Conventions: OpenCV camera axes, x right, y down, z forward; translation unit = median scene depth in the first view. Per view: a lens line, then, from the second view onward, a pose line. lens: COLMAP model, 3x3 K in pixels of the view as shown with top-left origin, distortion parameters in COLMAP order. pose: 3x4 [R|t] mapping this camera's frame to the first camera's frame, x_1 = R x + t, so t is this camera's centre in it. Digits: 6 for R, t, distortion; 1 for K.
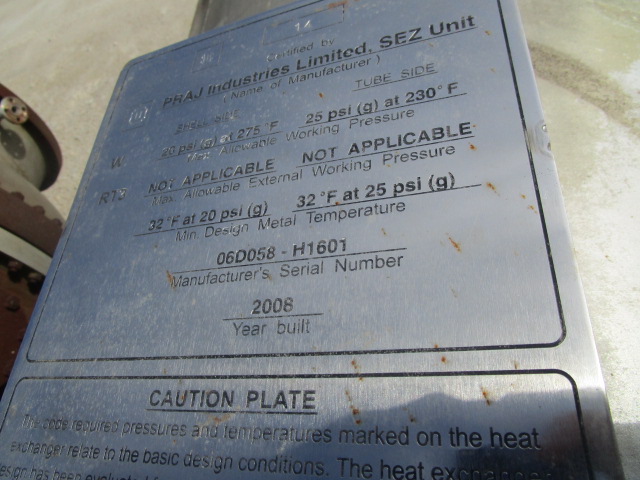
lens RADIAL K [[461.2, 0, 320.0], [0, 461.2, 240.0], [0, 0, 1]] dist [-0.016892, 0.002972]
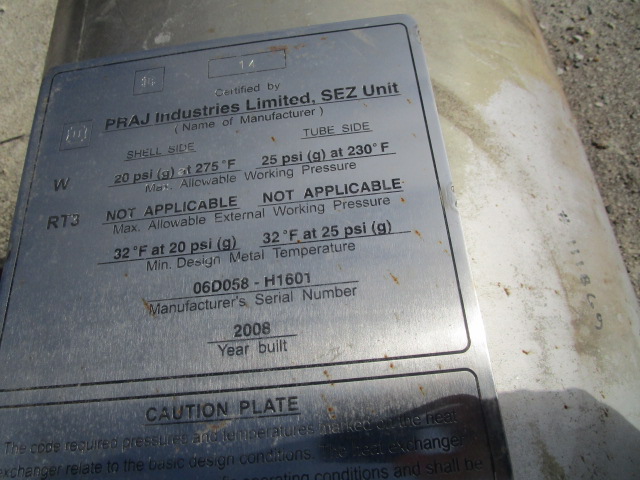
lens RADIAL K [[461.2, 0, 320.0], [0, 461.2, 240.0], [0, 0, 1]] dist [-0.016892, 0.002972]
pose [[0.955219, -0.019733, 0.295240, -0.265839], [-0.006361, 0.996174, 0.087163, -0.186304], [-0.295831, -0.085138, 0.951439, -0.181421]]
